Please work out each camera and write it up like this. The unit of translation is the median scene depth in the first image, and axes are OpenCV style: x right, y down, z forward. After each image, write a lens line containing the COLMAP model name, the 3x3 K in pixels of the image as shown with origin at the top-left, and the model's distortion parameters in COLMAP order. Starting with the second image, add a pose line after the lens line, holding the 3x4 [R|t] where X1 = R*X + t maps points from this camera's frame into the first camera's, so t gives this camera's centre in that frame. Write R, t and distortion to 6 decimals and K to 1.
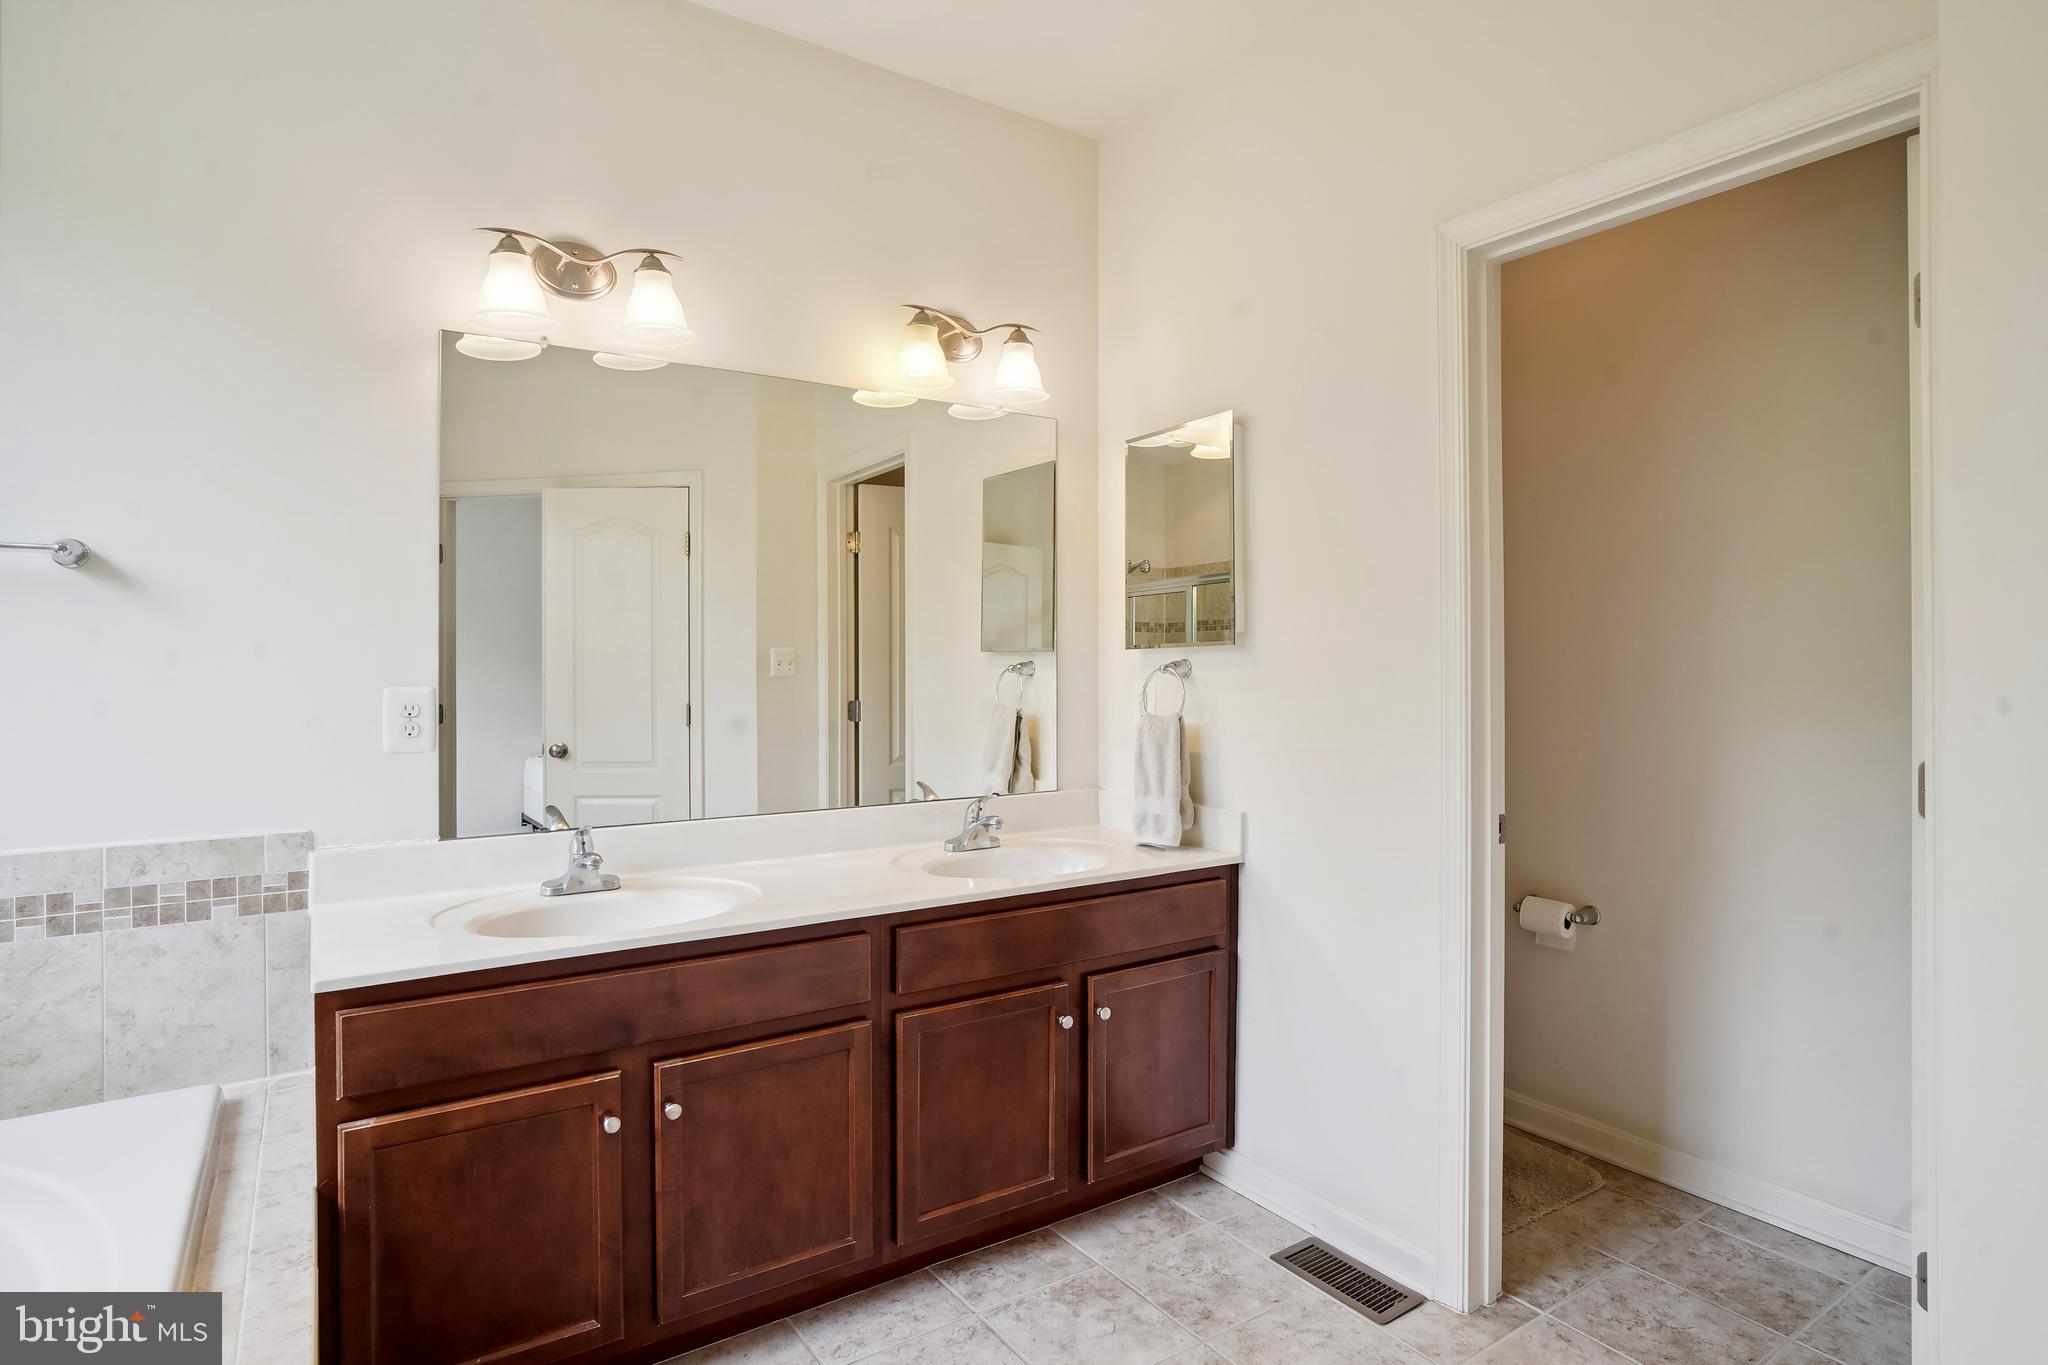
lens RADIAL K [[1084.9, 0, 1031.2], [0, 1084.9, 648.9], [0, 0, 1]] dist [-0.002853, -0.000164]
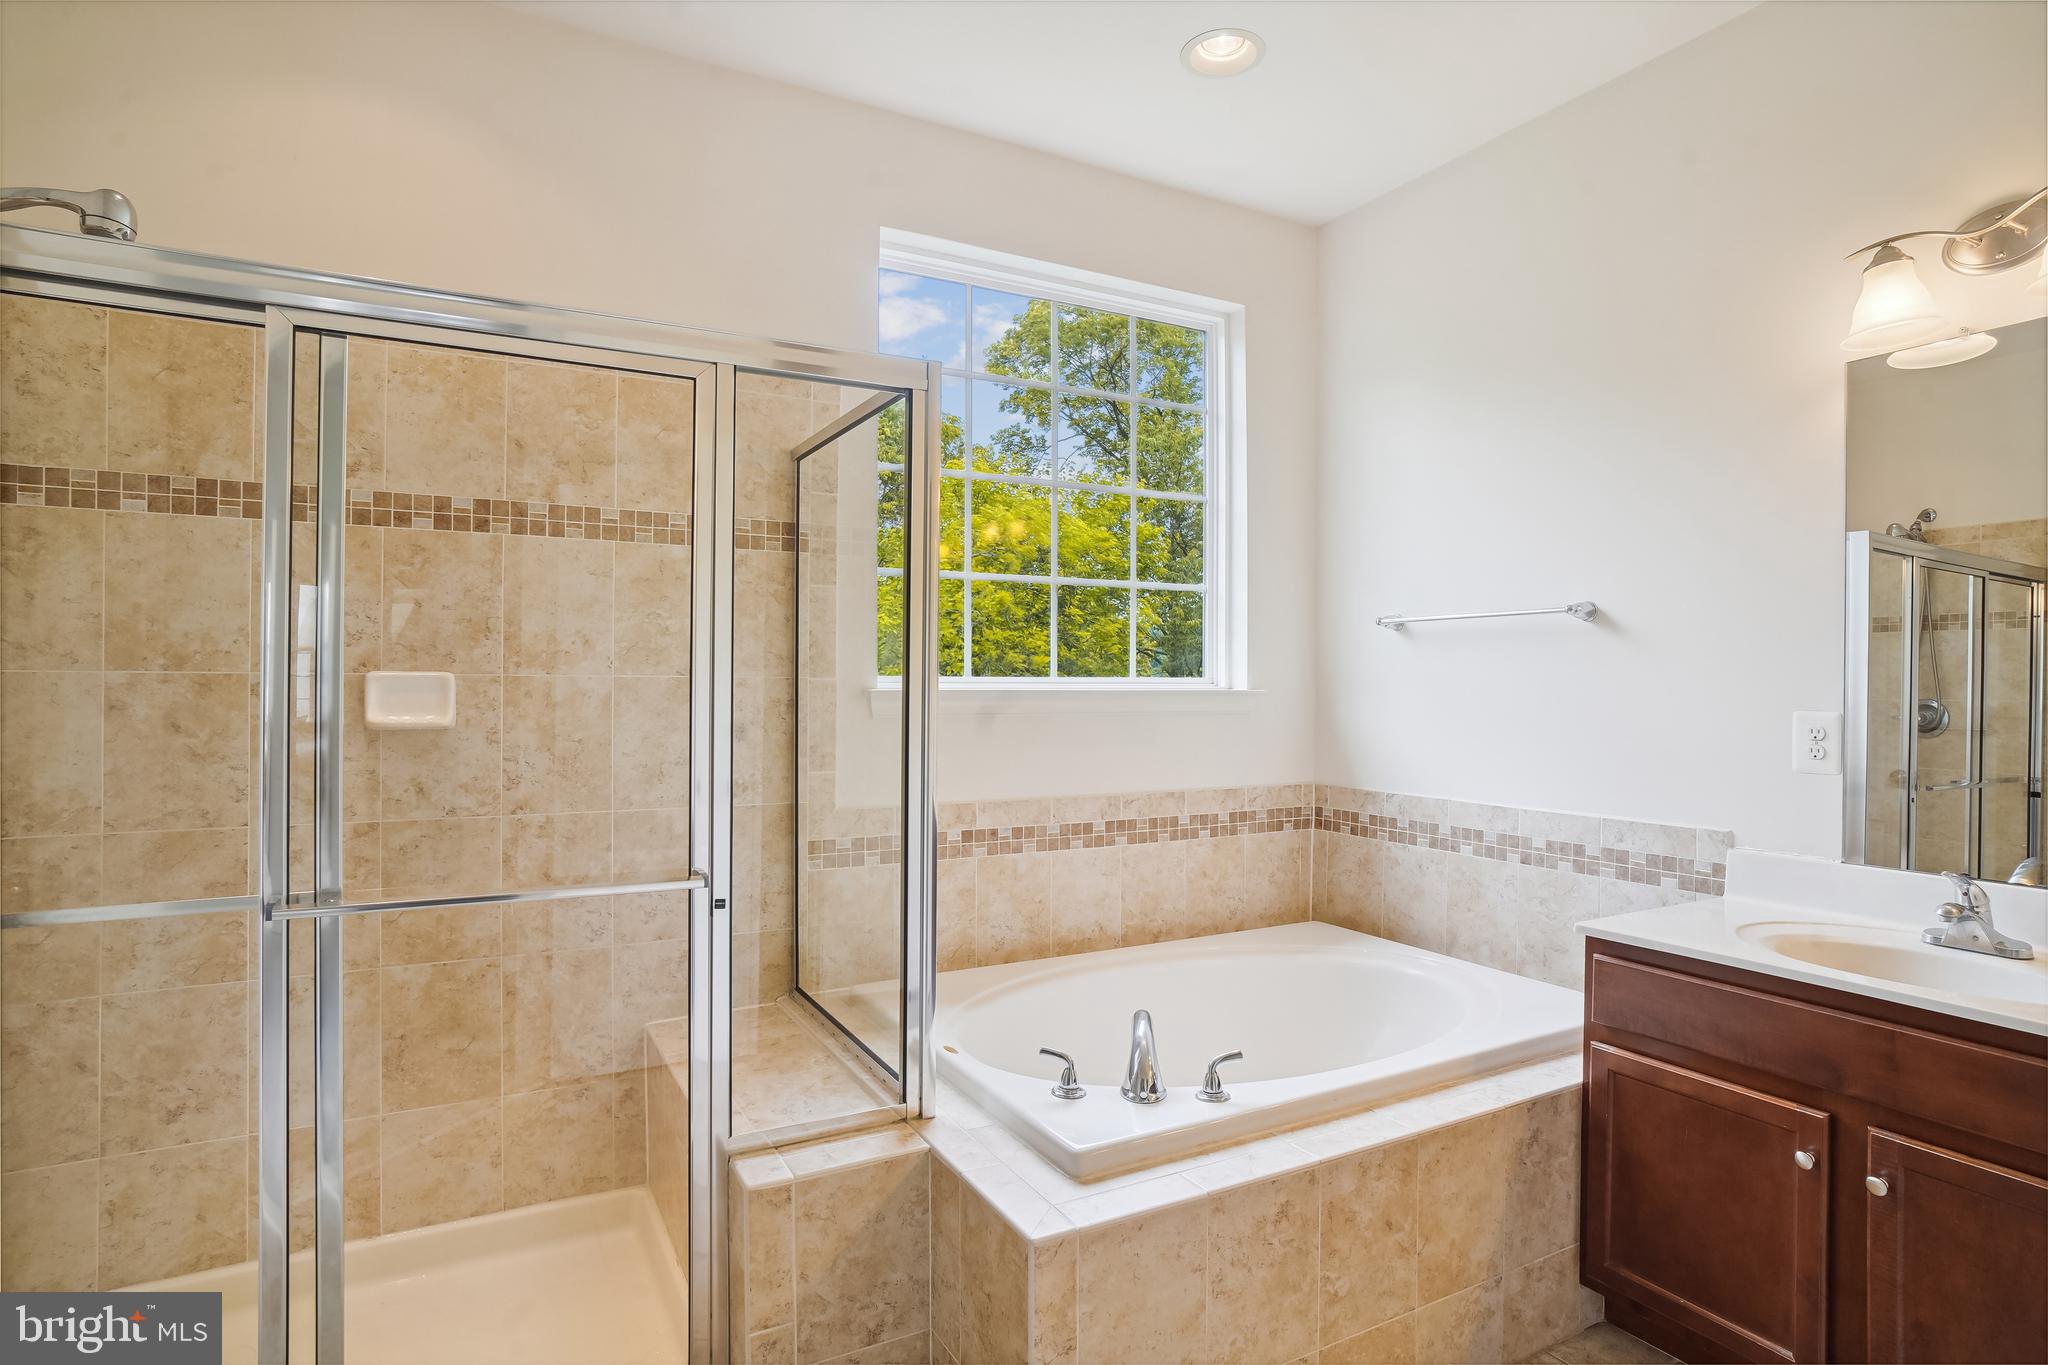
lens RADIAL K [[1084.9, 0, 1024.7], [0, 1084.9, 684.4], [0, 0, 1]] dist [-0.002853, -0.000164]
pose [[-0.050784, 0.007494, -0.998682, 0.590284], [0.011811, 0.999906, 0.006903, -0.009520], [0.998640, -0.011445, -0.050868, 0.319194]]
